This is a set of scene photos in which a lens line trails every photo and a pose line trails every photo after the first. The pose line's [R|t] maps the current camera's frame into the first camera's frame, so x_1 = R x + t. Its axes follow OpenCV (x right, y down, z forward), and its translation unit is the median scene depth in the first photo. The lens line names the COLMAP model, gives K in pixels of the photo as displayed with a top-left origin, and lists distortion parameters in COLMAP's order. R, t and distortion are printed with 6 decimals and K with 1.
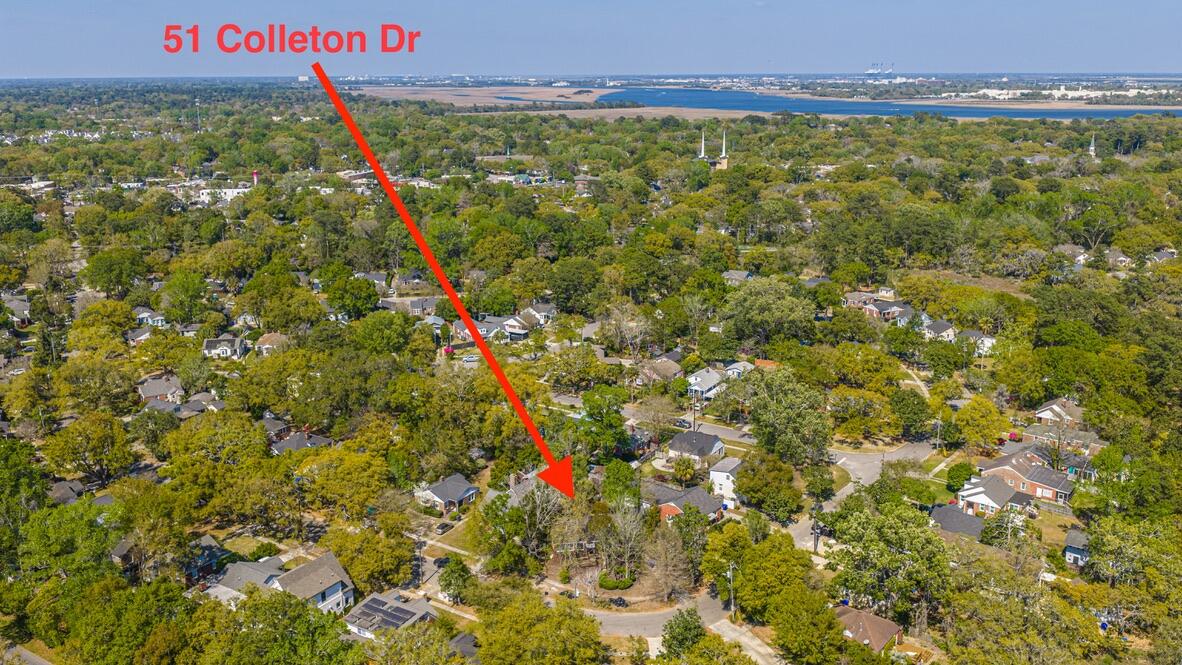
lens RADIAL K [[961.8, 0, 592.0], [0, 961.8, 332.7], [0, 0, 1]] dist [-0.006272, 0.001084]
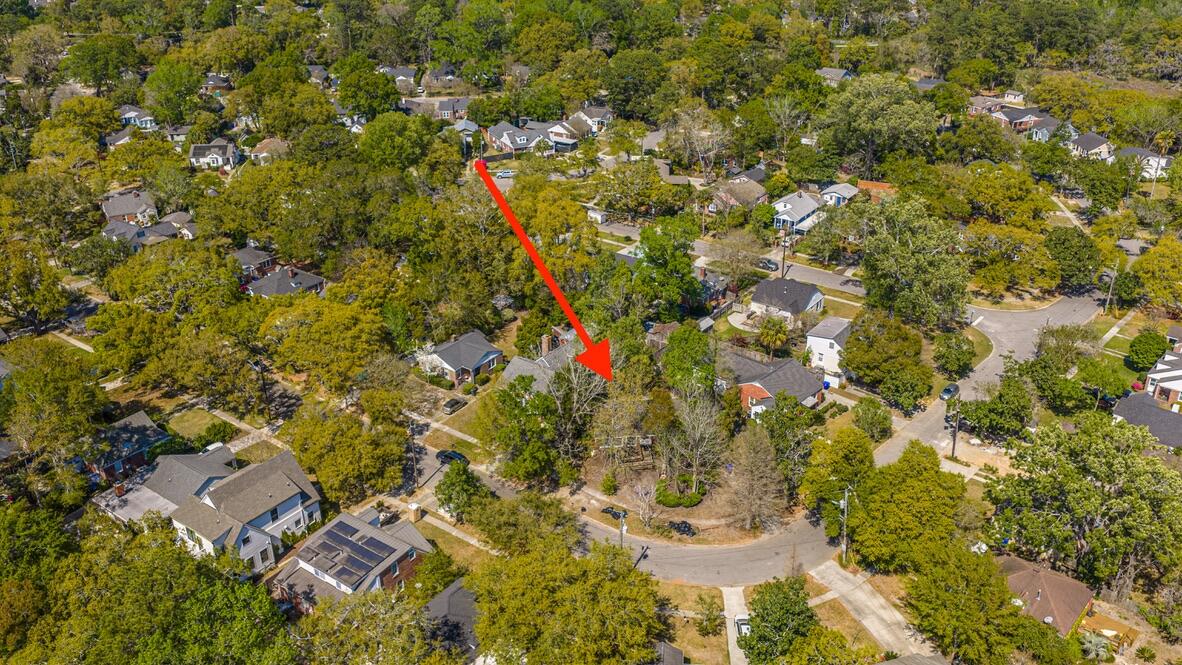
lens RADIAL K [[982.3, 0, 584.2], [0, 982.3, 337.8], [0, 0, 1]] dist [0.018161, -0.039842]
pose [[0.997498, 0.026835, -0.065397, -0.000942], [-0.013367, 0.980056, 0.198273, -0.004327], [0.069413, -0.196903, 0.977963, 0.209563]]
